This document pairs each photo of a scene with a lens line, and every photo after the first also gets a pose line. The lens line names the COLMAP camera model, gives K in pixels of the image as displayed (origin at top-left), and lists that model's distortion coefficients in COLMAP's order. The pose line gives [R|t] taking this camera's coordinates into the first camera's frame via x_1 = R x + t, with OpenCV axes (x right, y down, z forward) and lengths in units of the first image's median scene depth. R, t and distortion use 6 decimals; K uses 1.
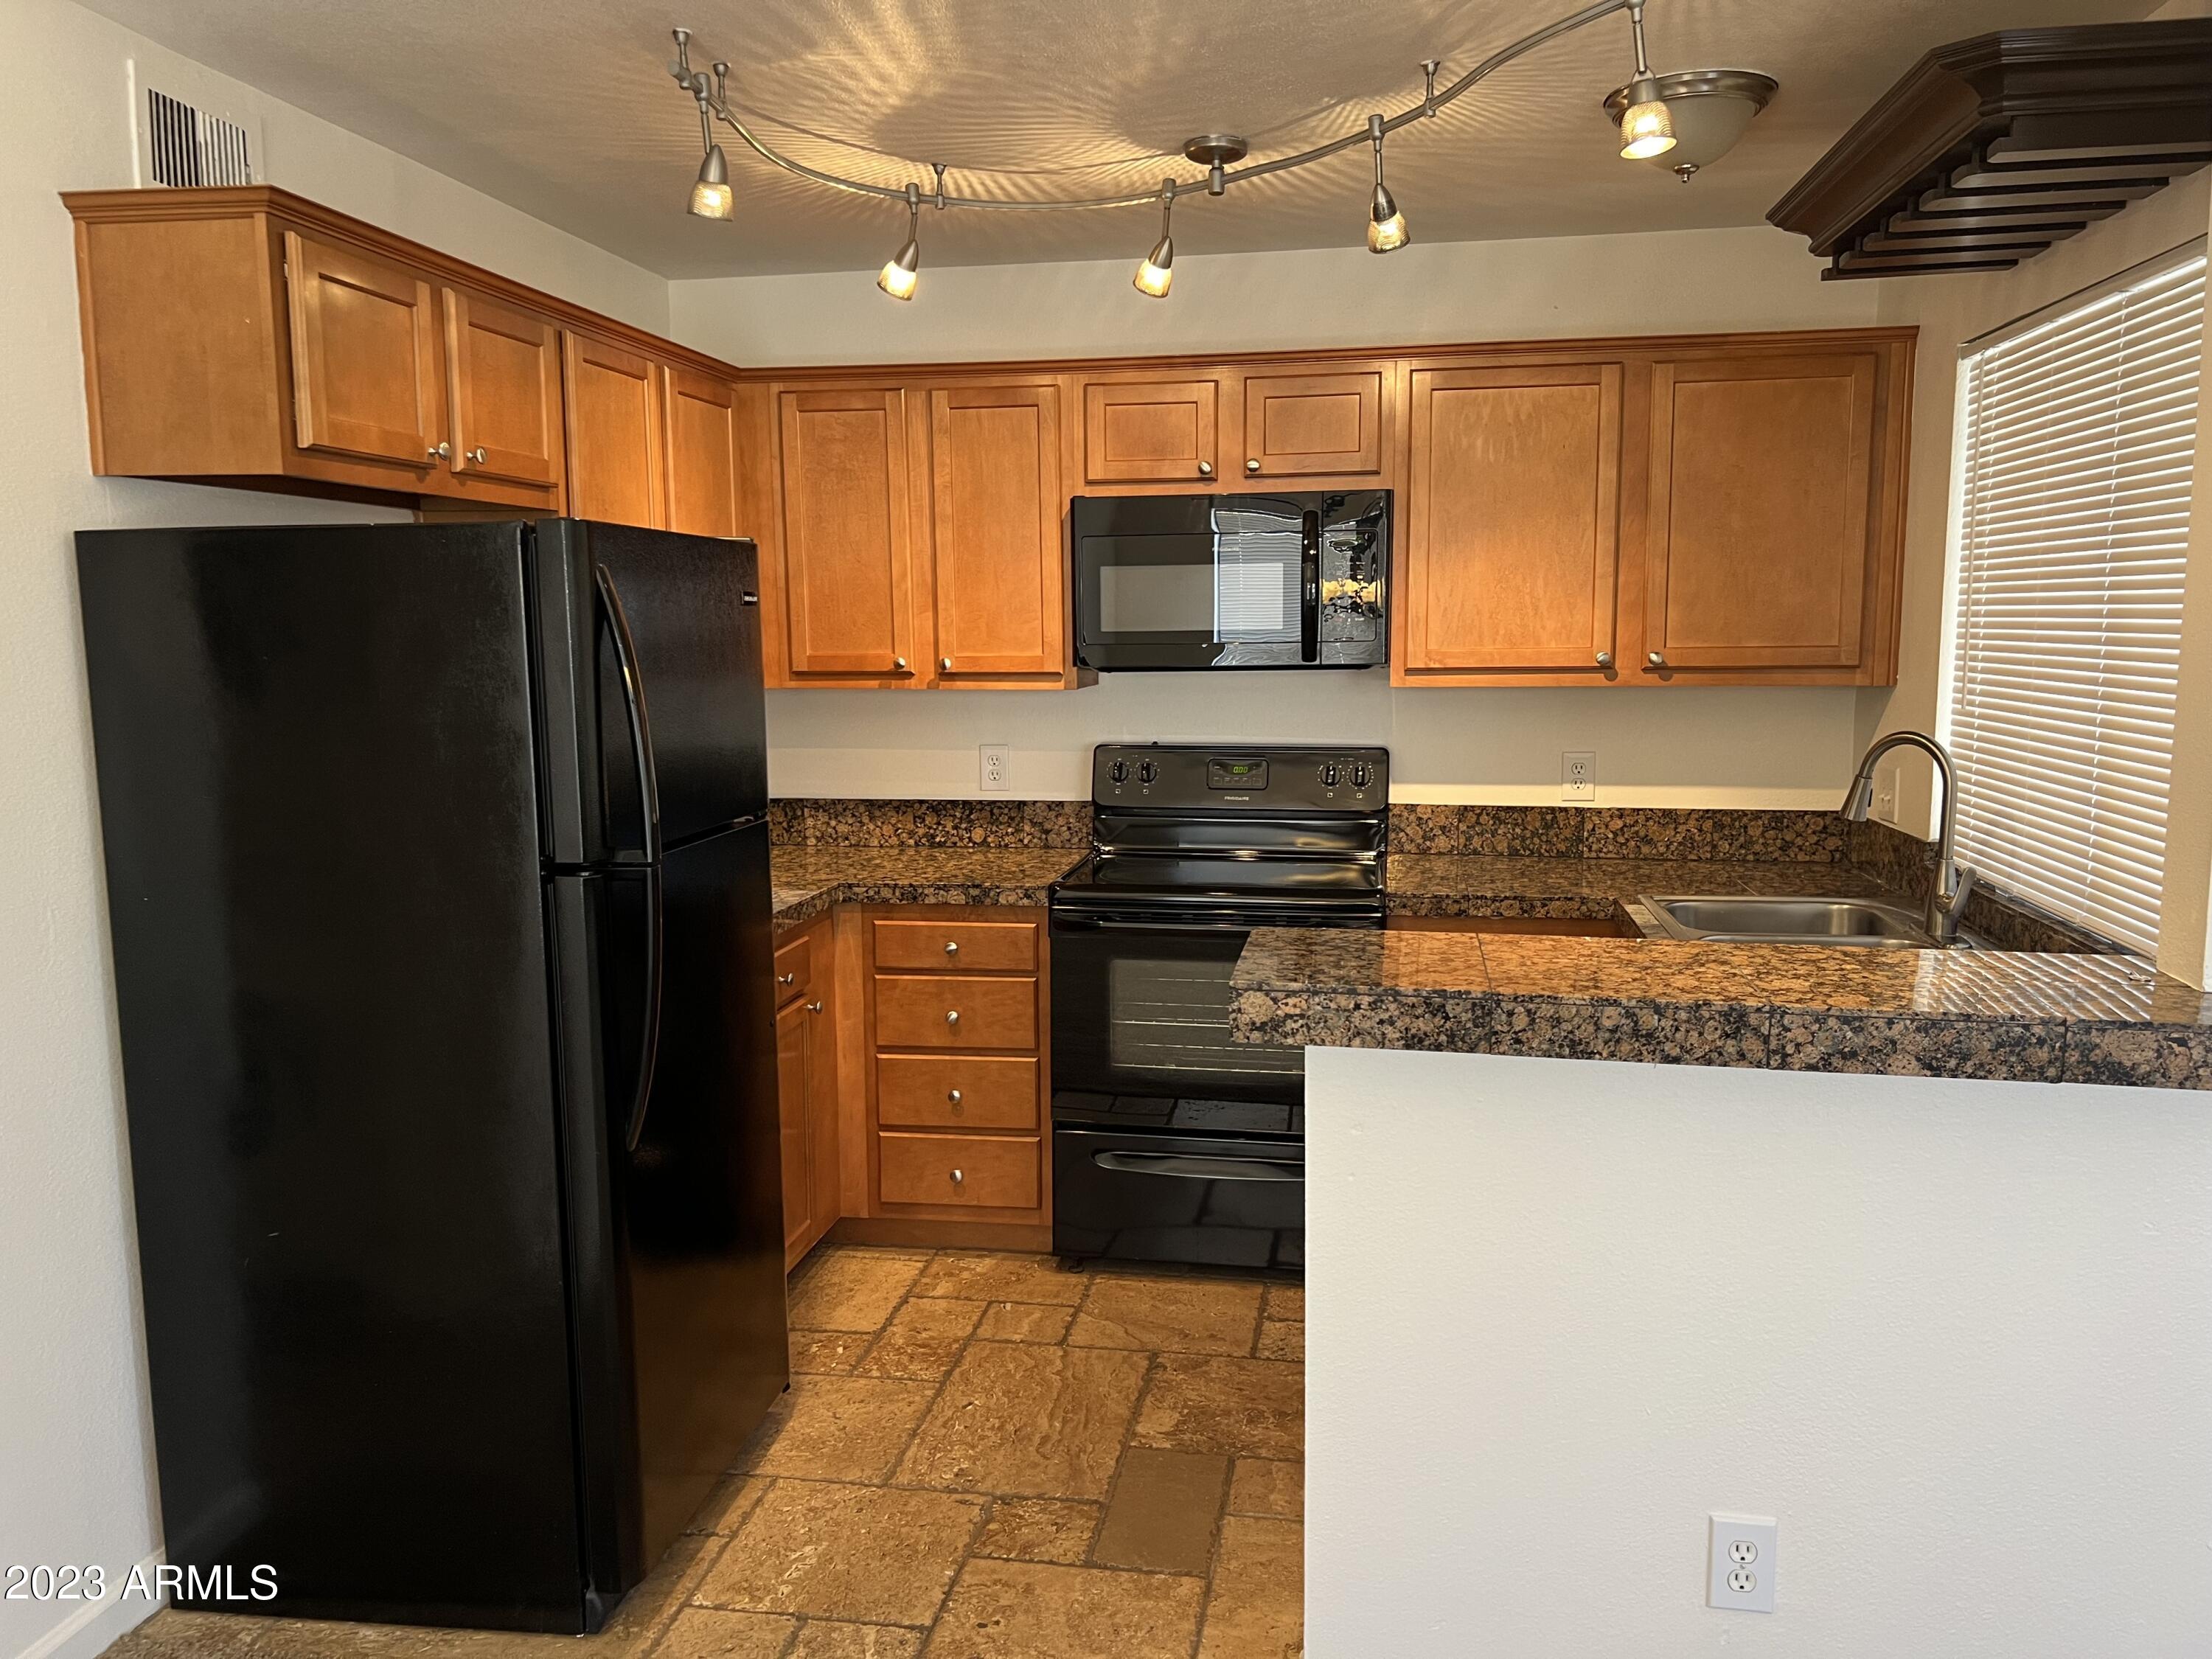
lens RADIAL K [[1670.2, 0, 1103.7], [0, 1670.2, 838.1], [0, 0, 1]] dist [0.102982, -0.116387]
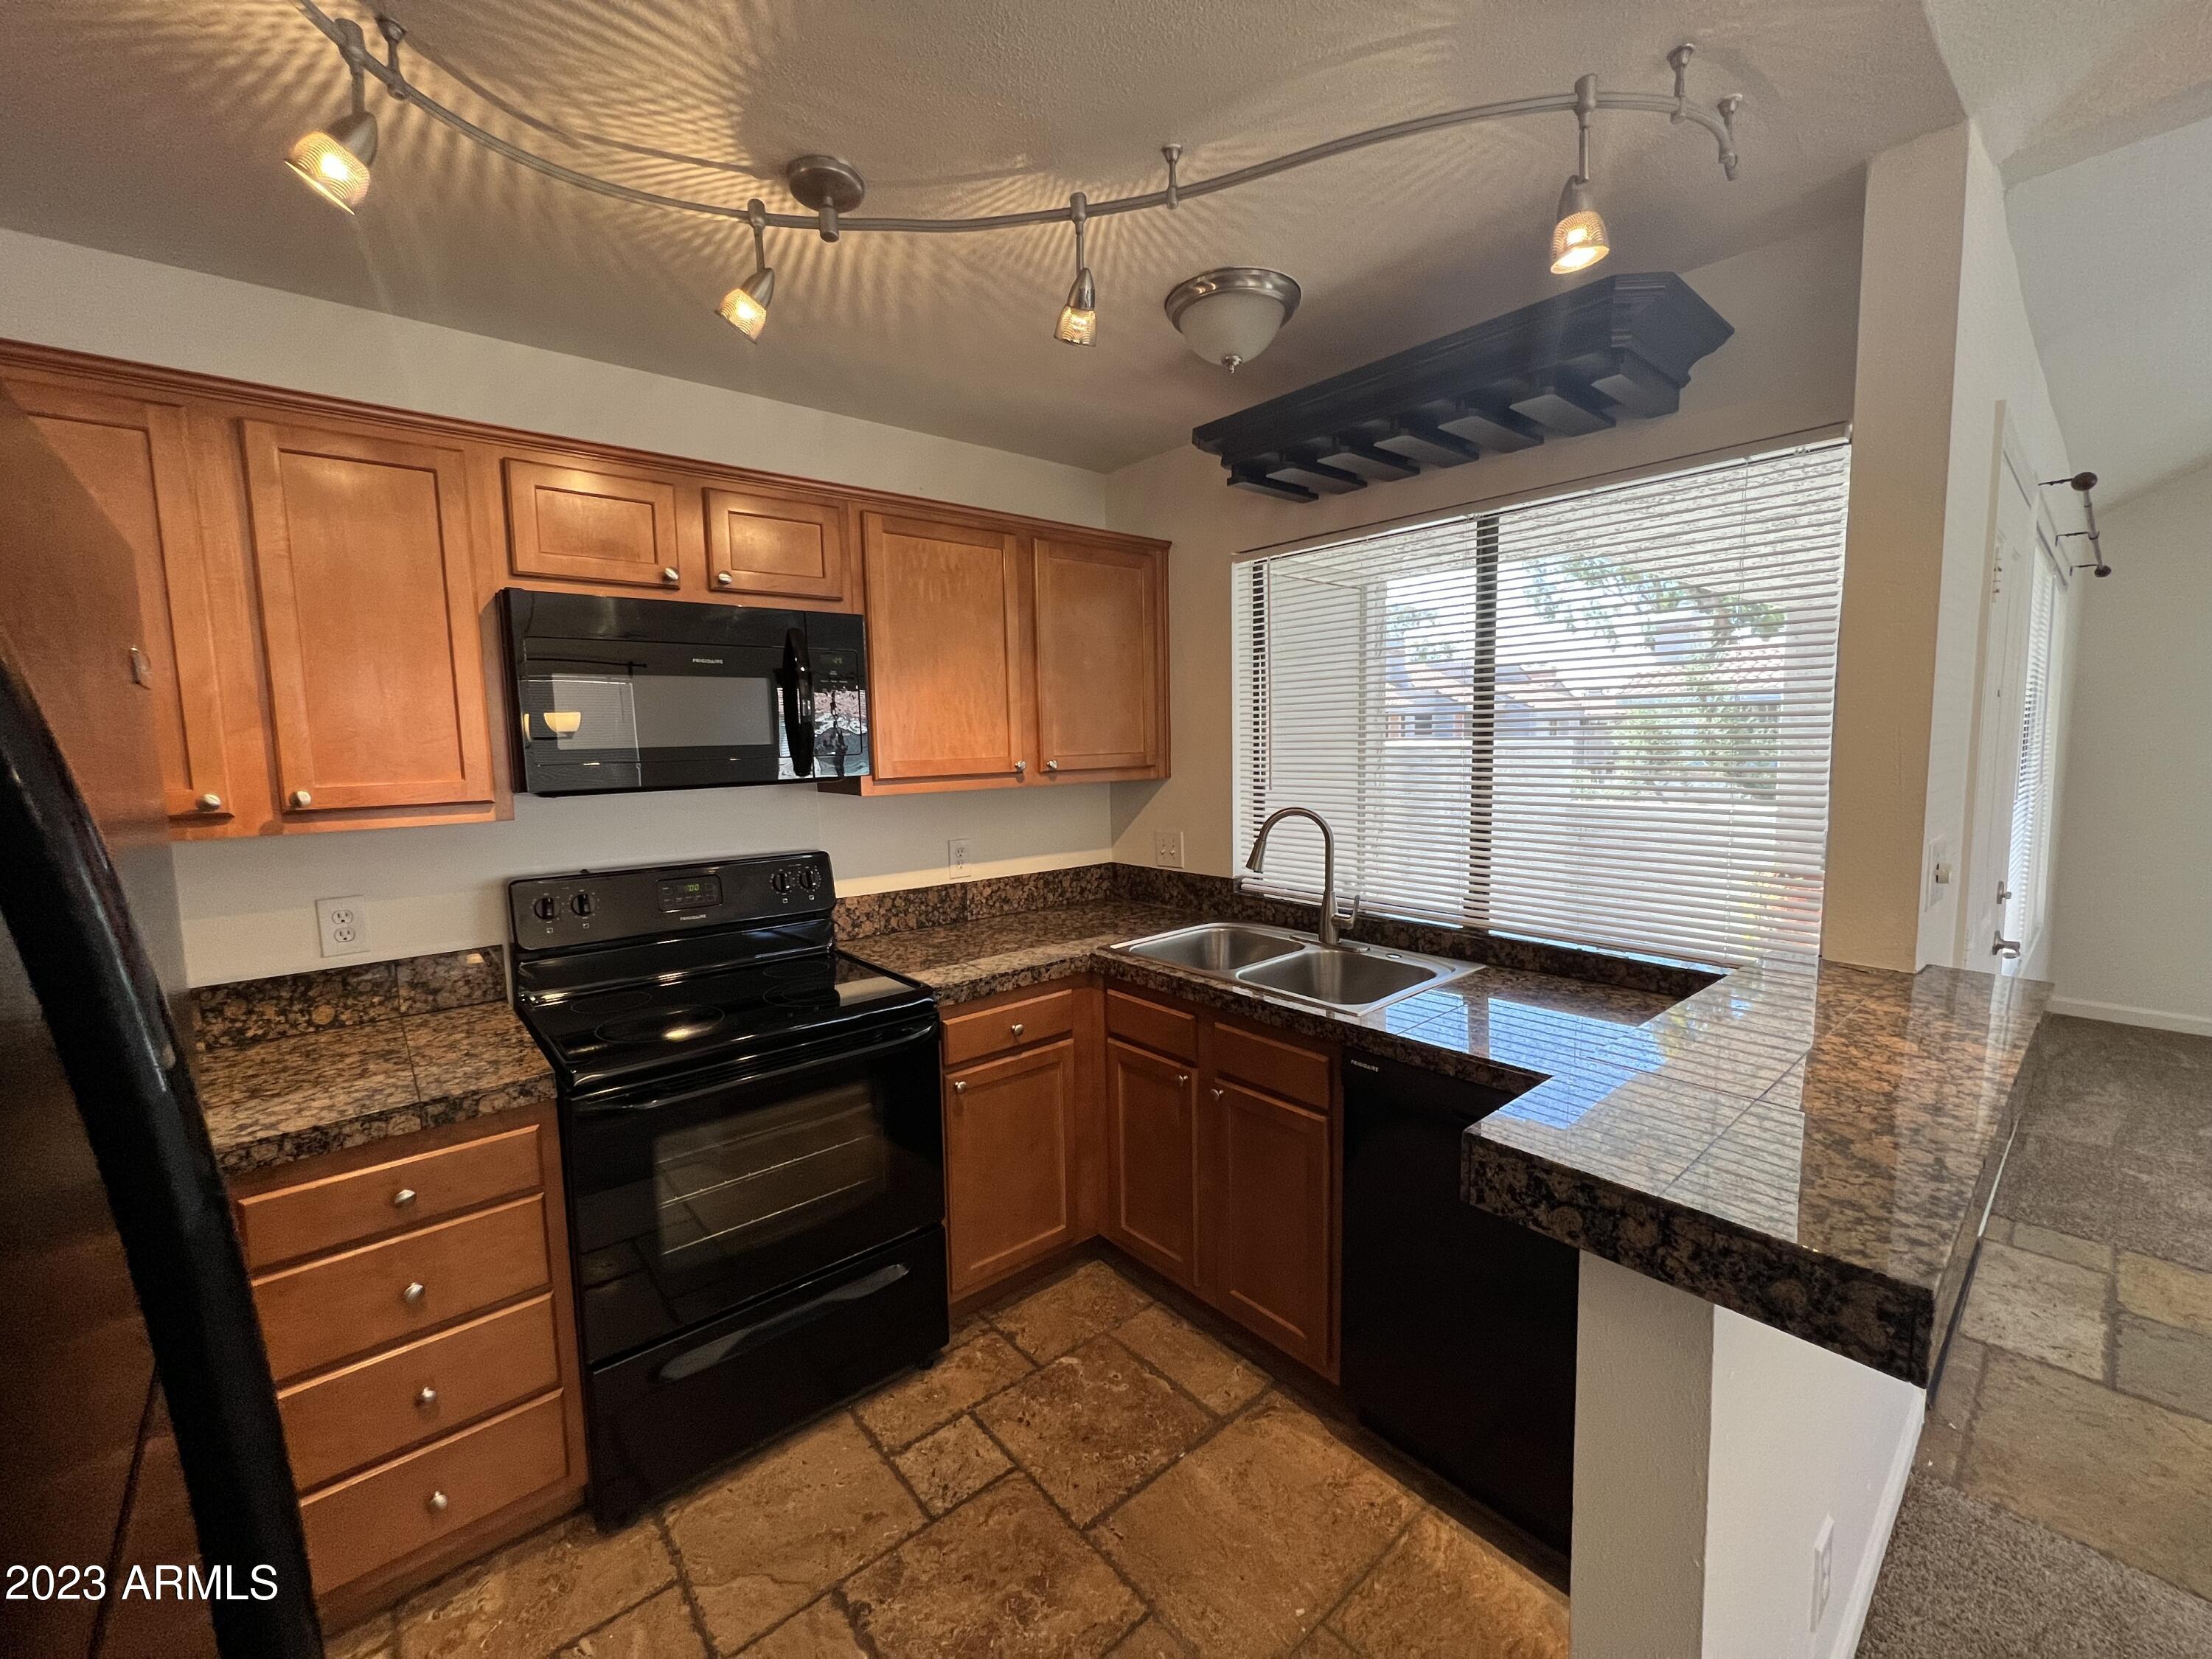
lens RADIAL K [[883.5, 0, 1100.6], [0, 883.5, 821.9], [0, 0, 1]] dist [-0.004363, -0.000088]
pose [[0.639526, -0.077568, 0.764846, -0.170453], [0.115966, 0.993246, 0.003767, -0.057642], [-0.759972, 0.086287, 0.644202, 0.511081]]
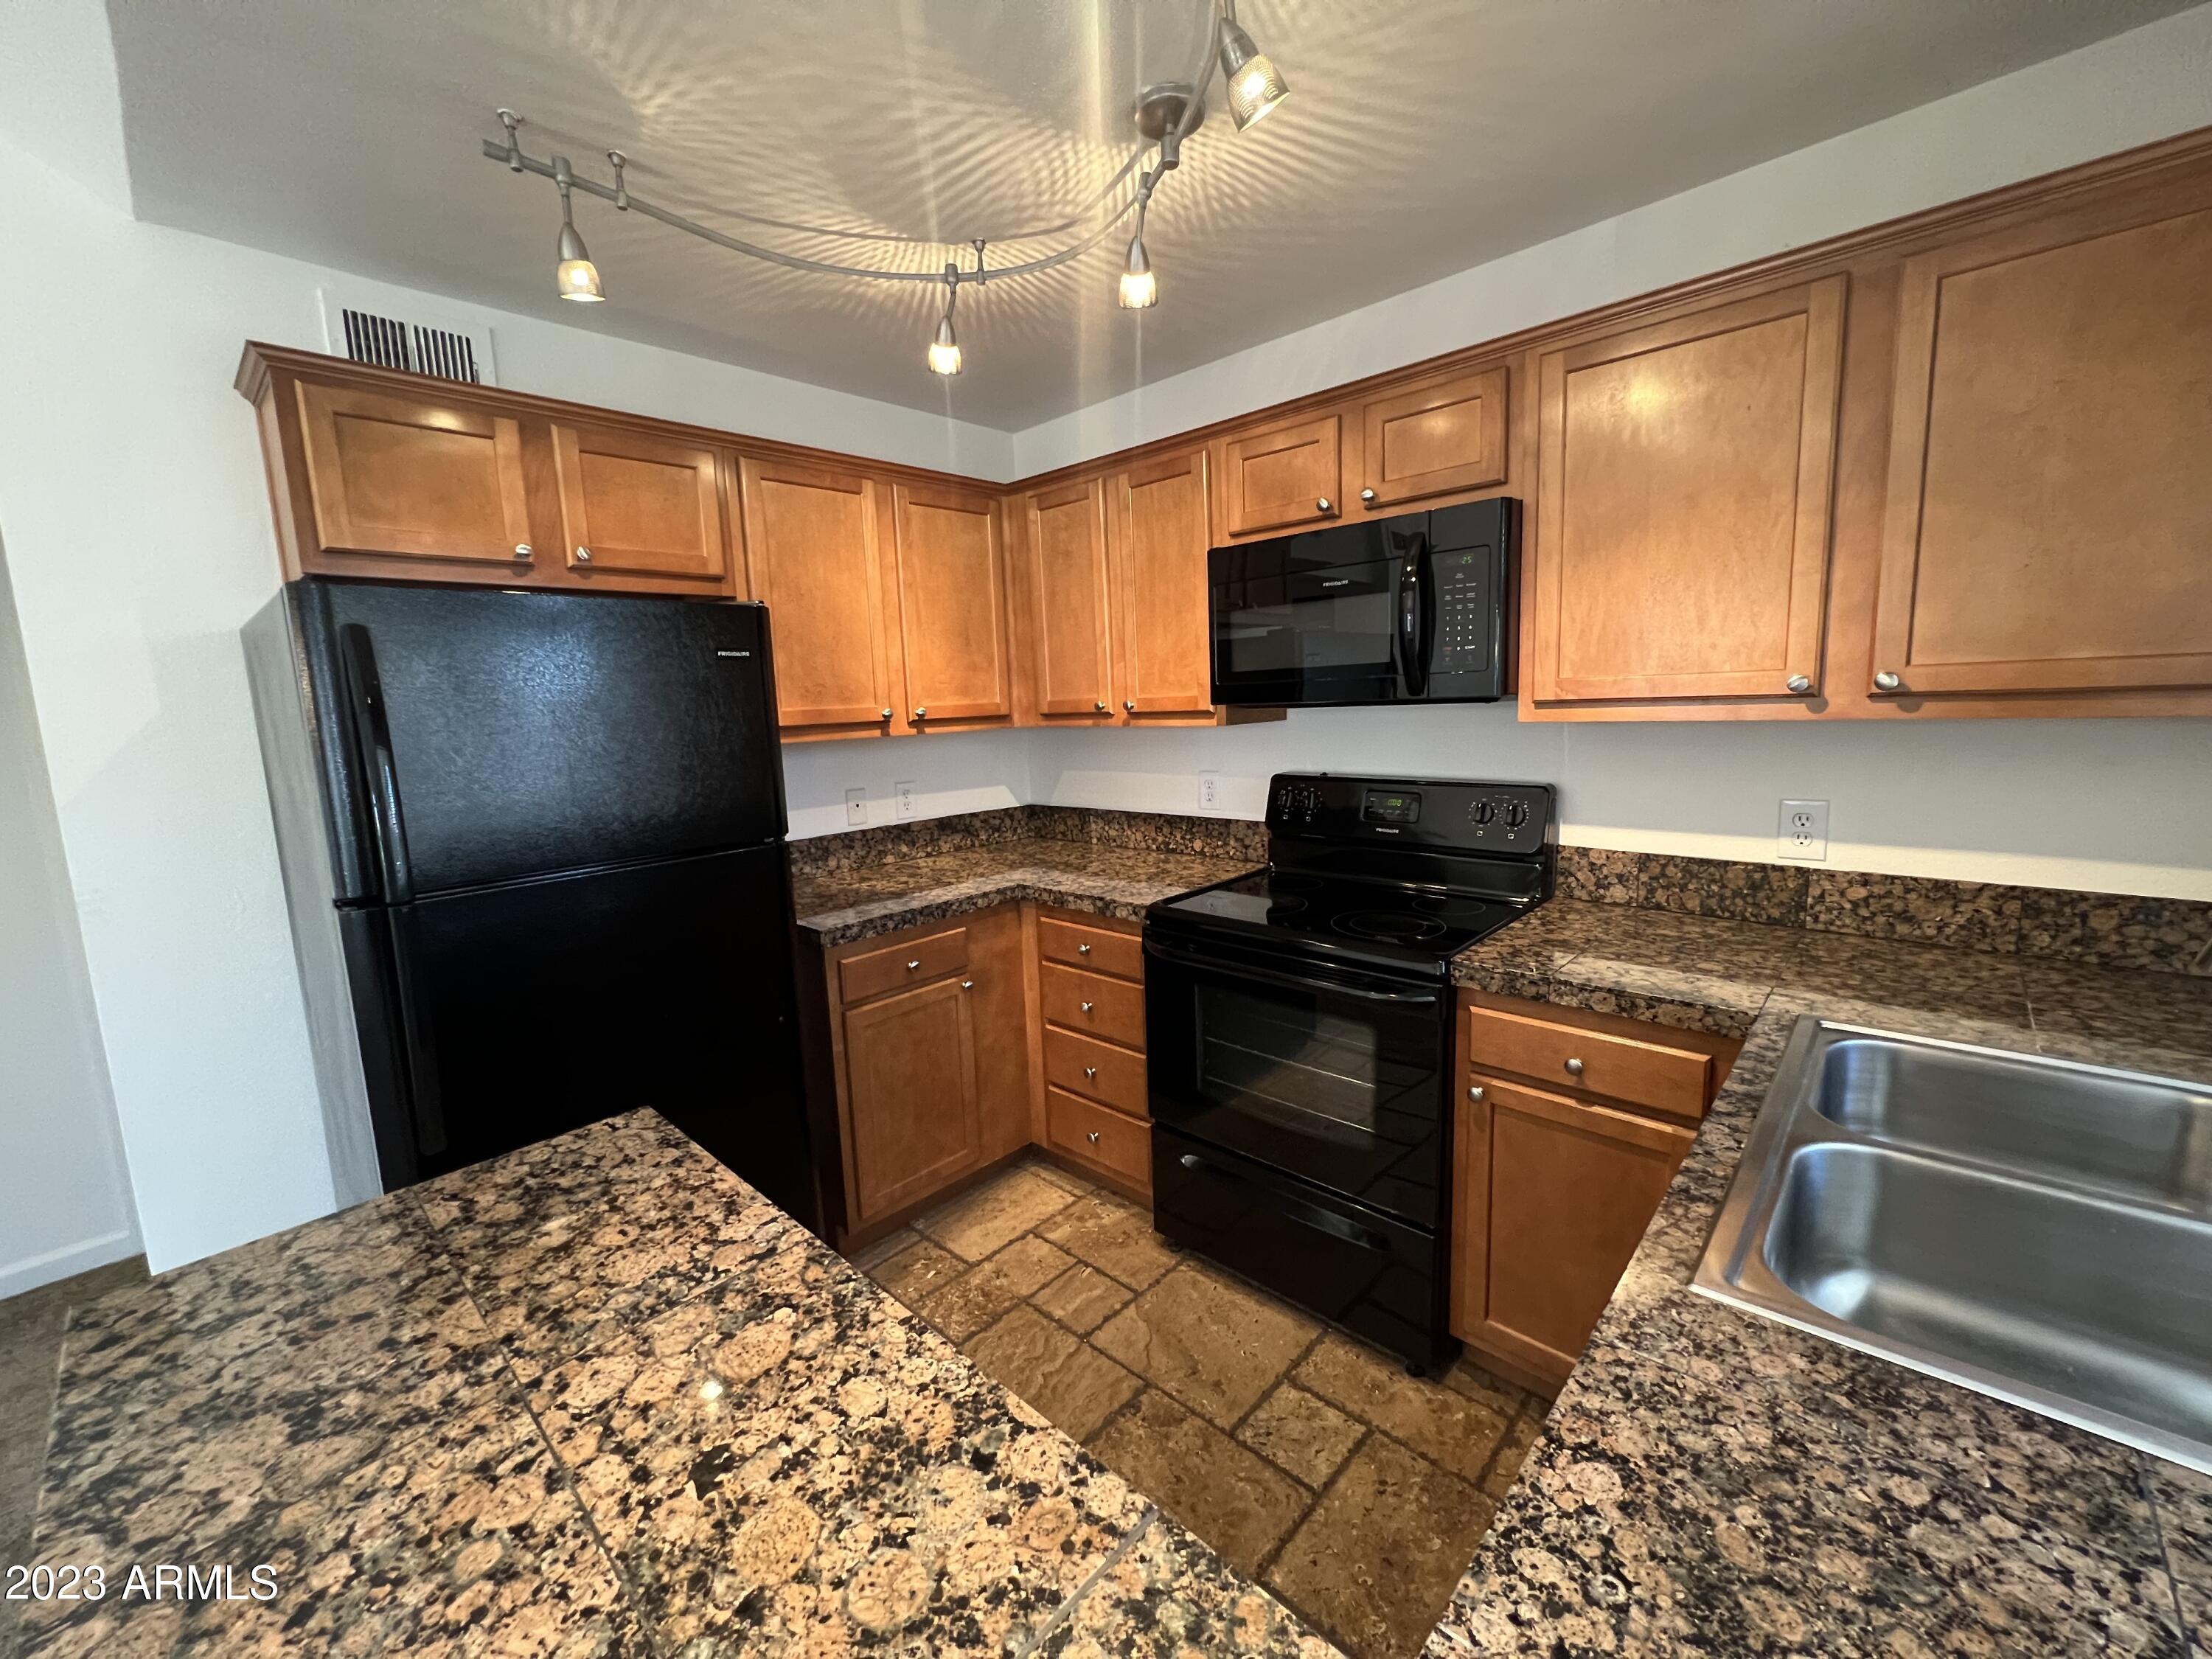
lens RADIAL K [[883.3, 0, 1098.1], [0, 883.3, 823.0], [0, 0, 1]] dist [-0.000024, 0.000254]
pose [[0.831870, 0.054169, -0.552321, 0.247613], [-0.039096, 0.998472, 0.039043, -0.045710], [0.553592, -0.010885, 0.832717, 0.480454]]
